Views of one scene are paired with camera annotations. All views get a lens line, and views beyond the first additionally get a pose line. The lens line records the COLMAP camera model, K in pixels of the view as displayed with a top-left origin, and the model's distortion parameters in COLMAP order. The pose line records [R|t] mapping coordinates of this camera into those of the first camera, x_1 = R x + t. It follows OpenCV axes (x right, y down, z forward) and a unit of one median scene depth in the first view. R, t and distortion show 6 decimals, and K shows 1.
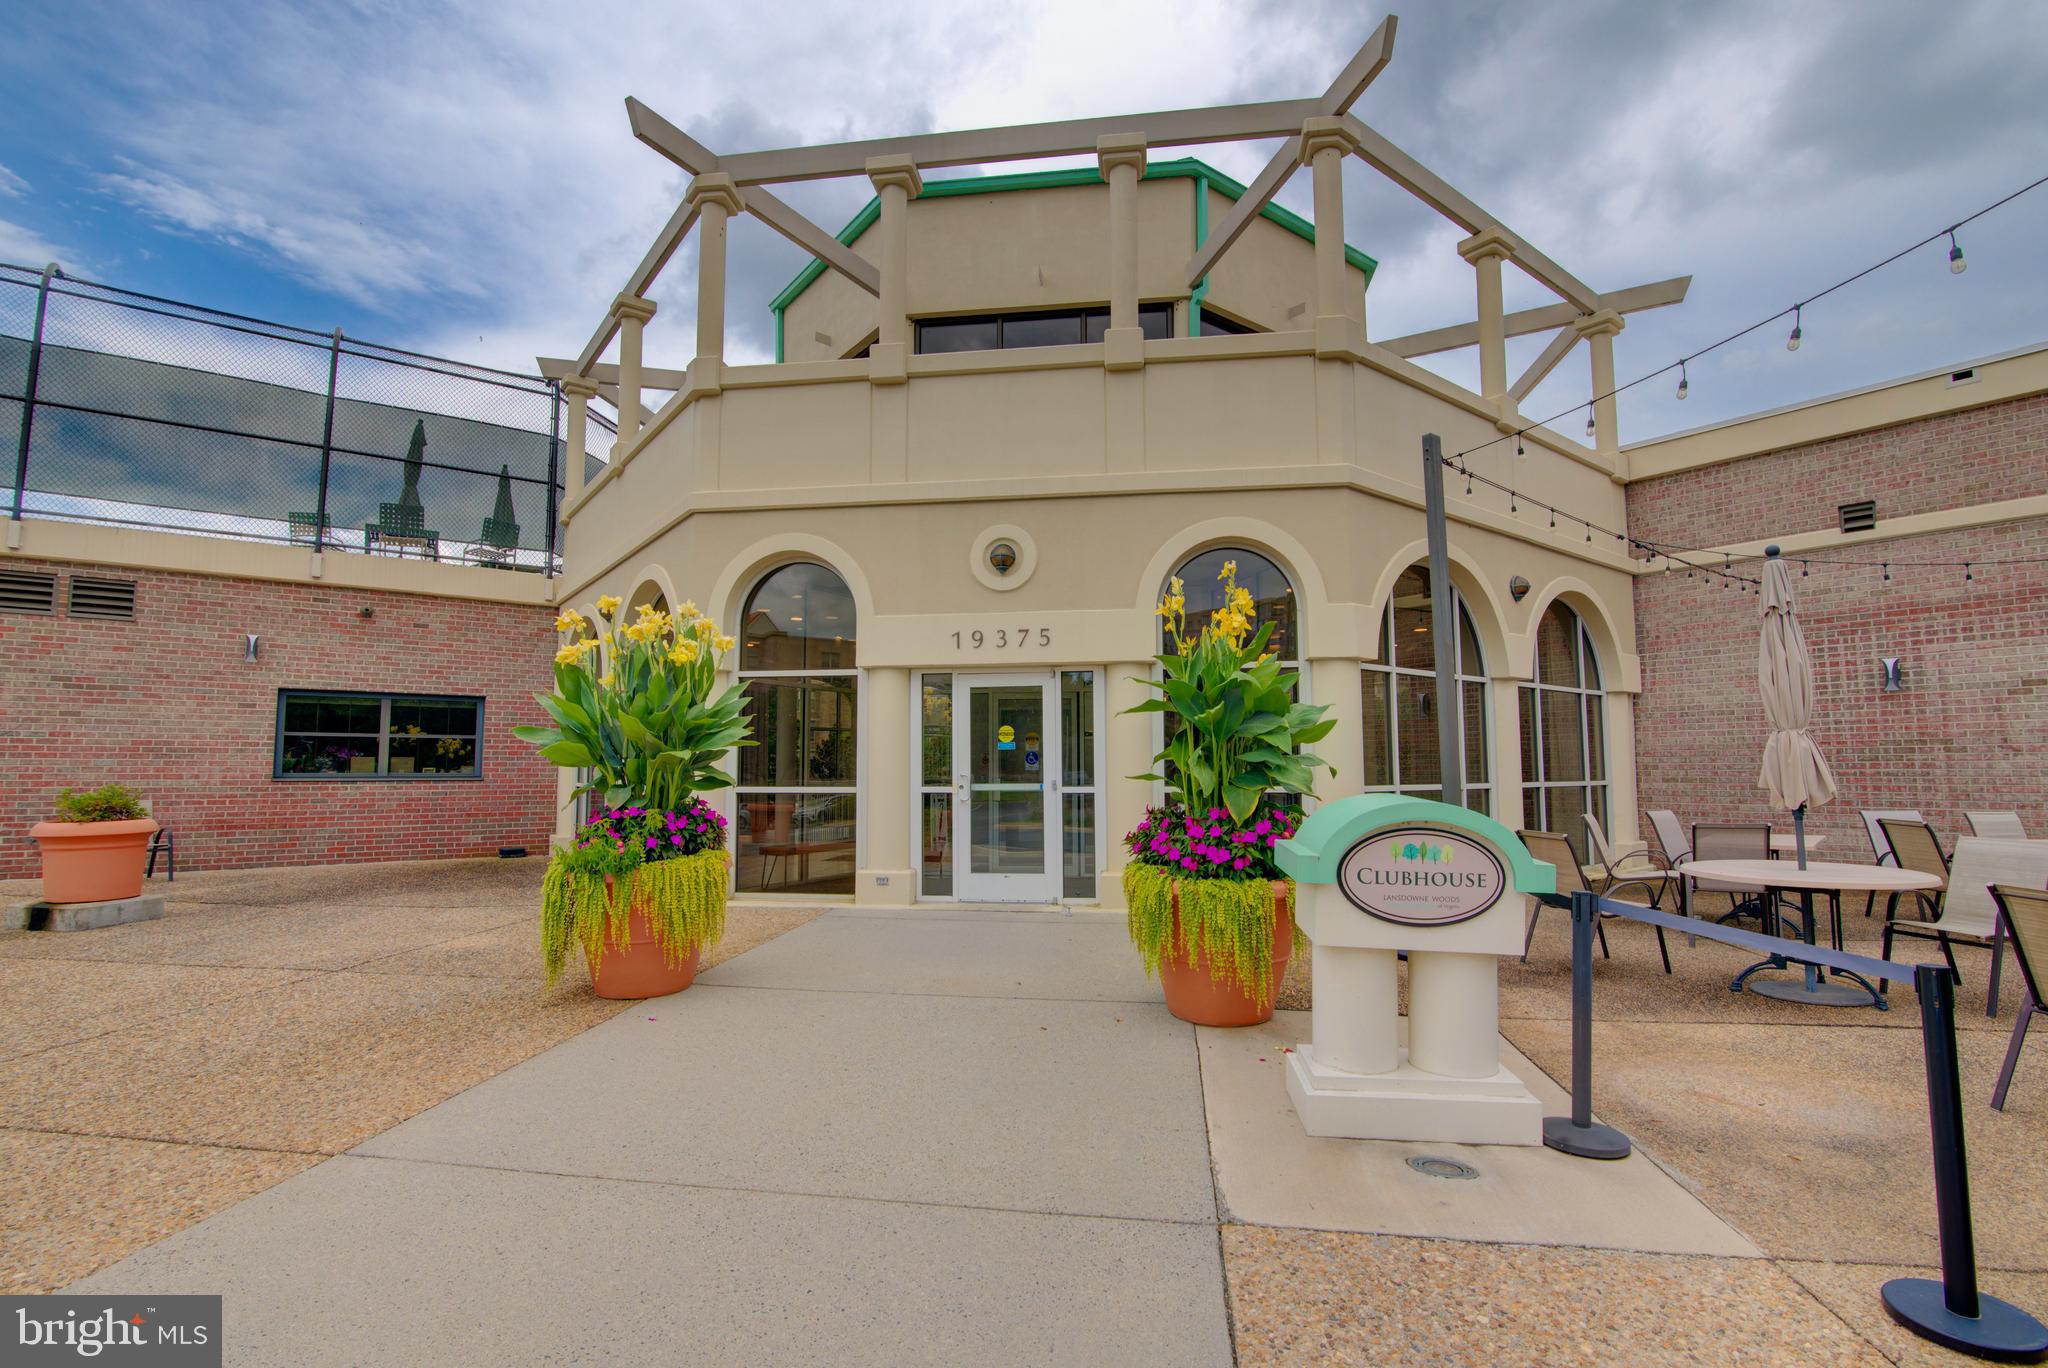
lens RADIAL K [[943.8, 0, 1024.2], [0, 943.8, 686.4], [0, 0, 1]] dist [-0.021030, 0.002096]
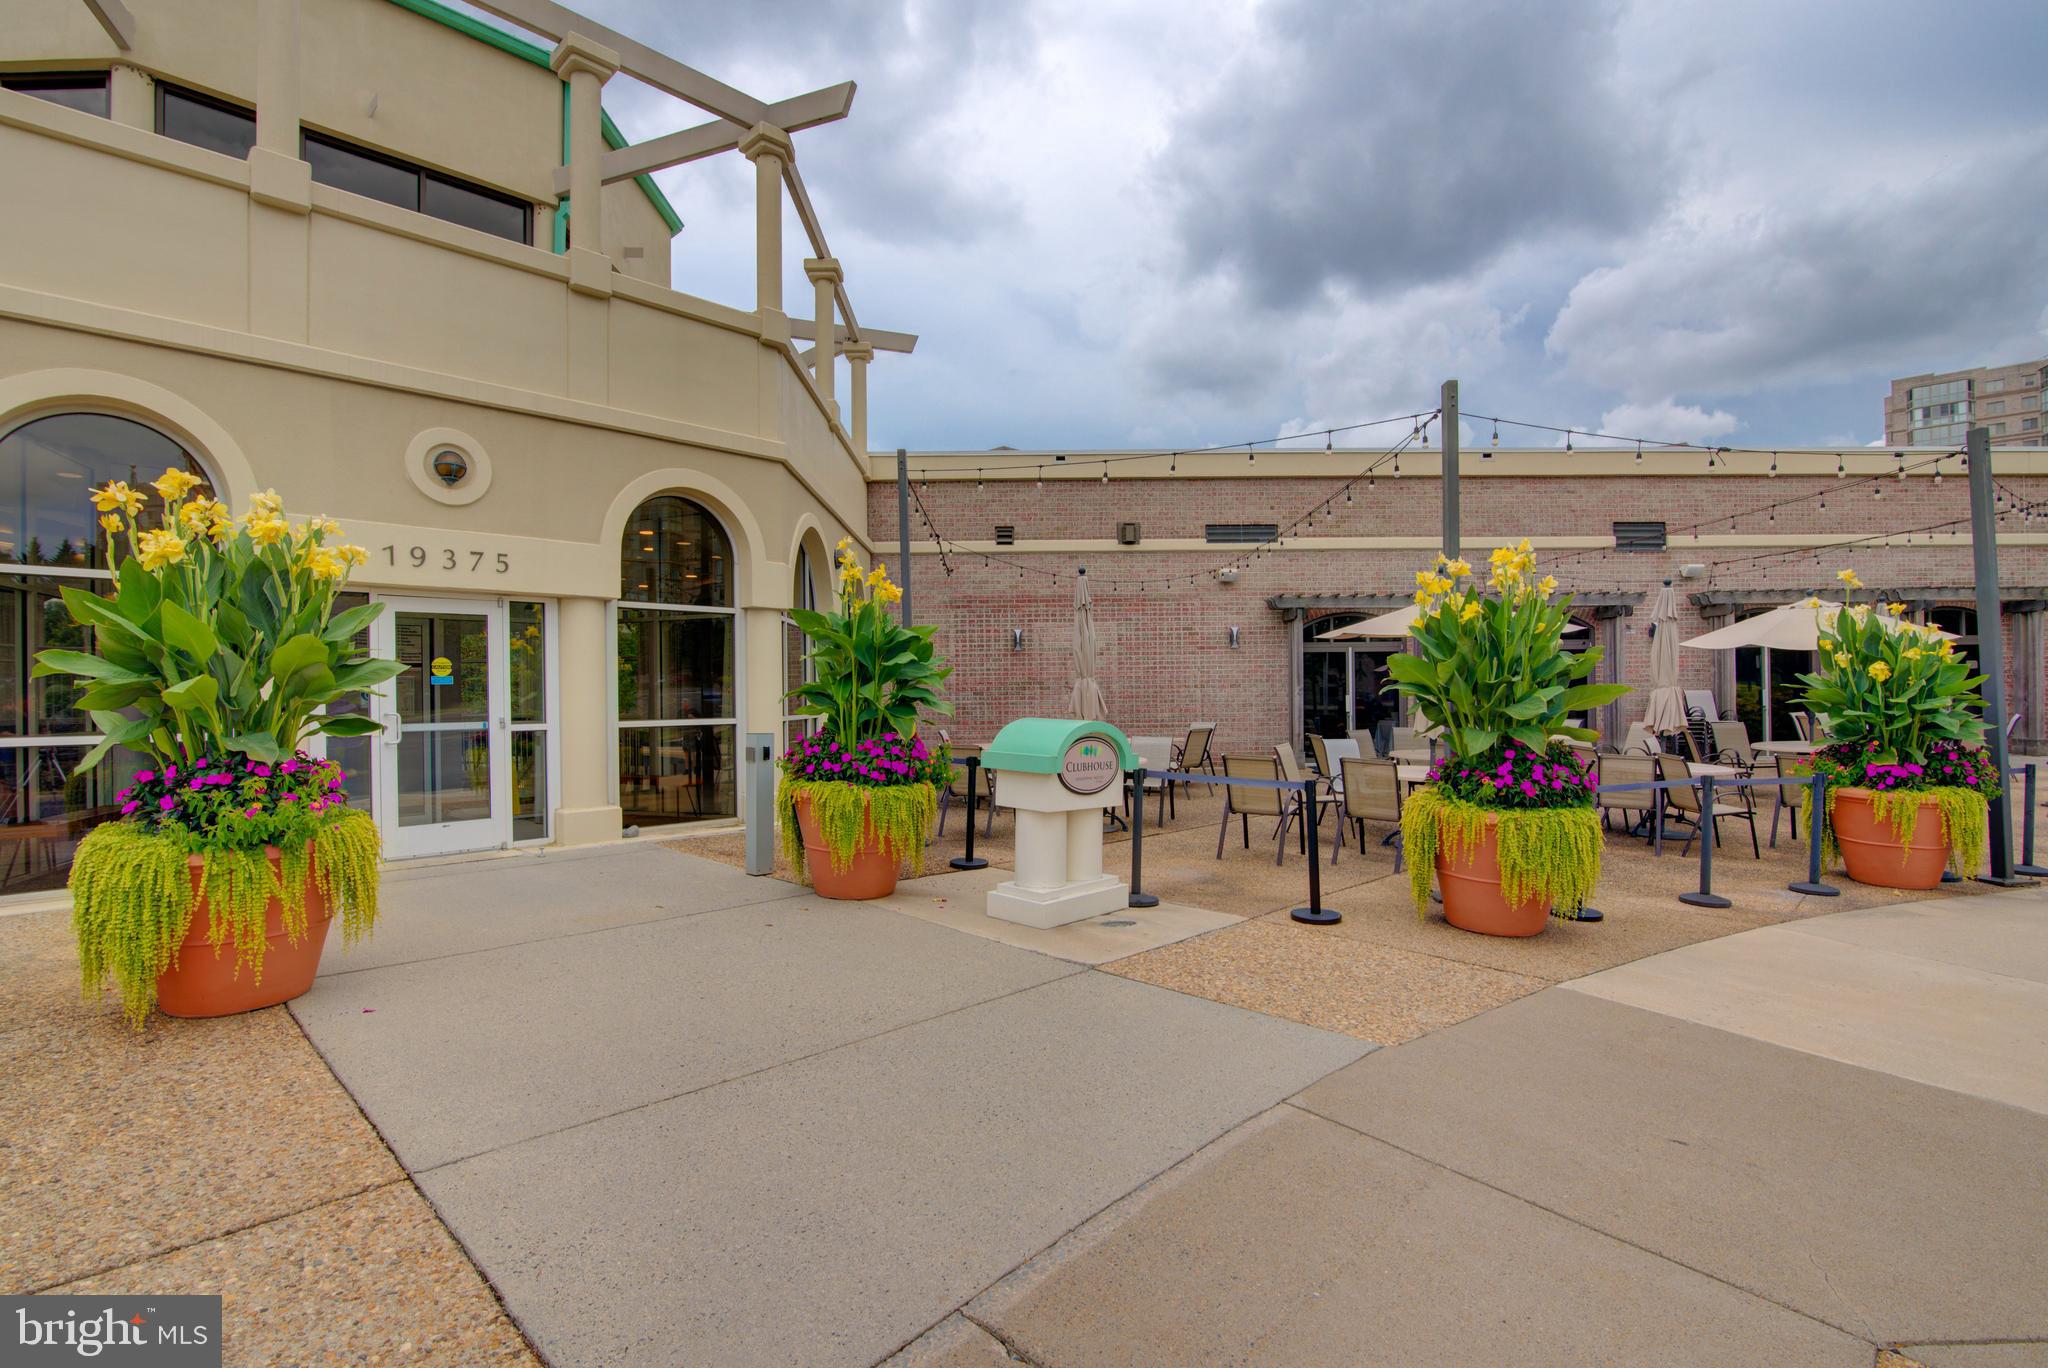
lens RADIAL K [[943.8, 0, 1023.6], [0, 943.8, 687.4], [0, 0, 1]] dist [-0.021030, 0.002096]
pose [[0.600400, 0.003305, 0.799693, -0.400638], [-0.061331, 0.997237, 0.041925, -0.000497], [-0.797345, -0.074218, 0.598943, 0.035262]]
